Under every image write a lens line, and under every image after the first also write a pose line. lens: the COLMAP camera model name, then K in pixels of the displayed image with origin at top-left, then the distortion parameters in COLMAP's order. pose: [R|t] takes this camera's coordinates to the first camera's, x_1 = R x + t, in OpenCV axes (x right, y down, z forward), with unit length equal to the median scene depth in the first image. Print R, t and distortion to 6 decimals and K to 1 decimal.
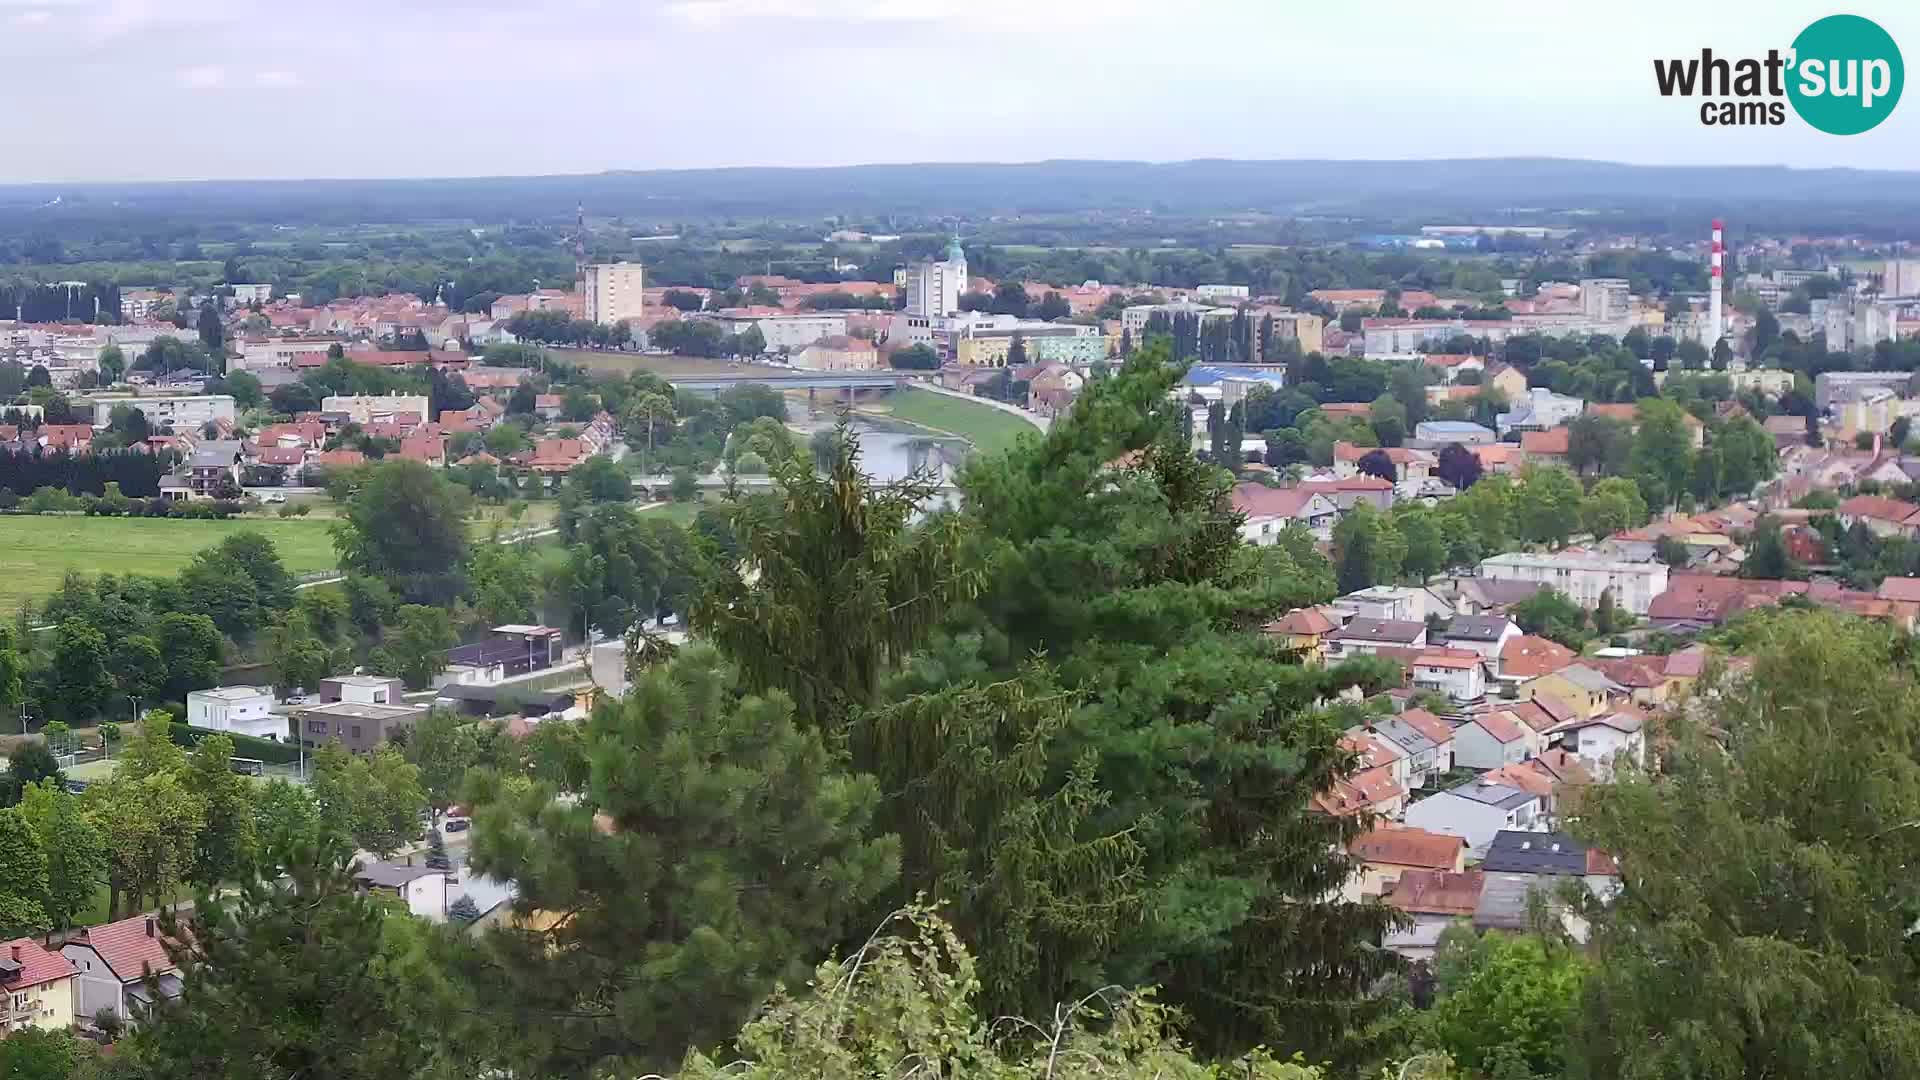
lens RADIAL K [[772.9, 0, 960.0], [0, 772.9, 540.0], [0, 0, 1]] dist [0.000657, 0.000117]
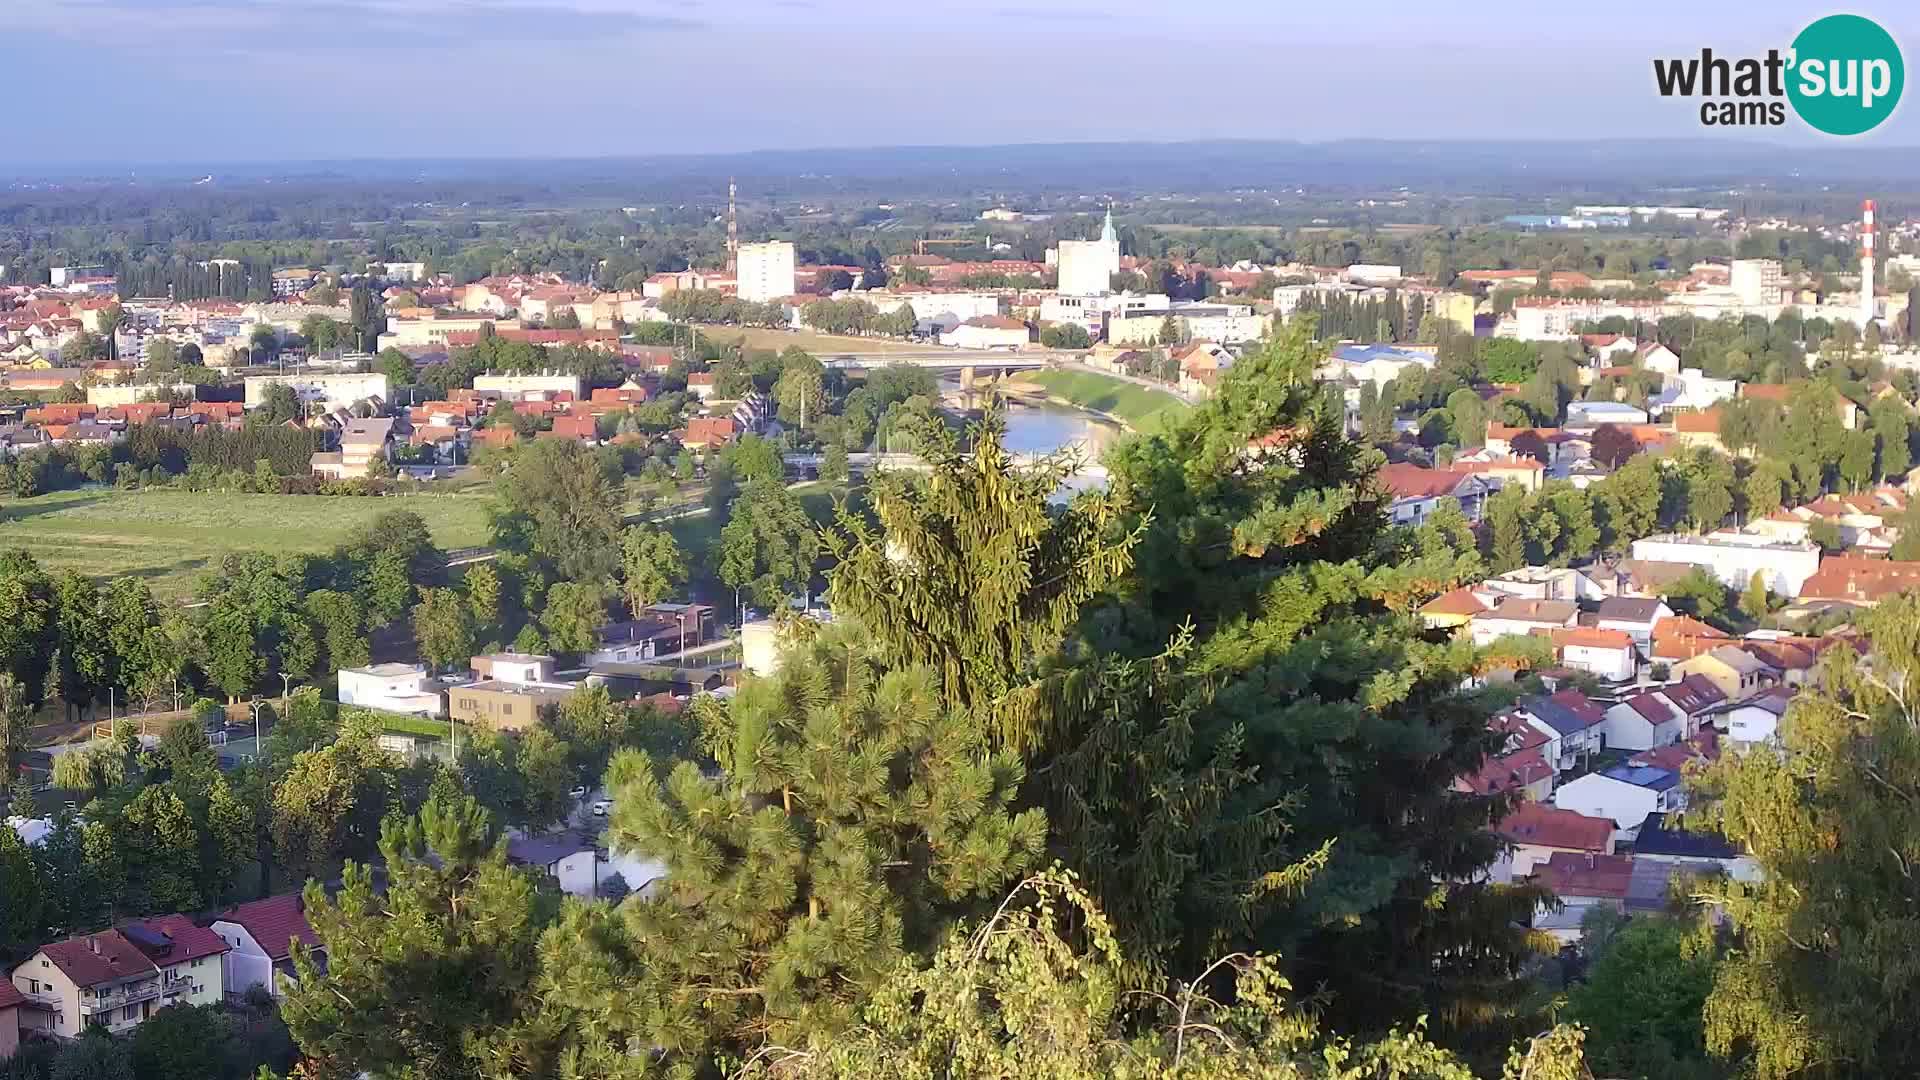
lens RADIAL K [[772.9, 0, 960.0], [0, 772.9, 540.0], [0, 0, 1]] dist [0.000657, 0.000117]
pose [[0.999994, 0.002788, -0.001987, -0.192427], [-0.002786, 0.999996, 0.001109, 0.025733], [0.001990, -0.001104, 0.999997, -0.000405]]
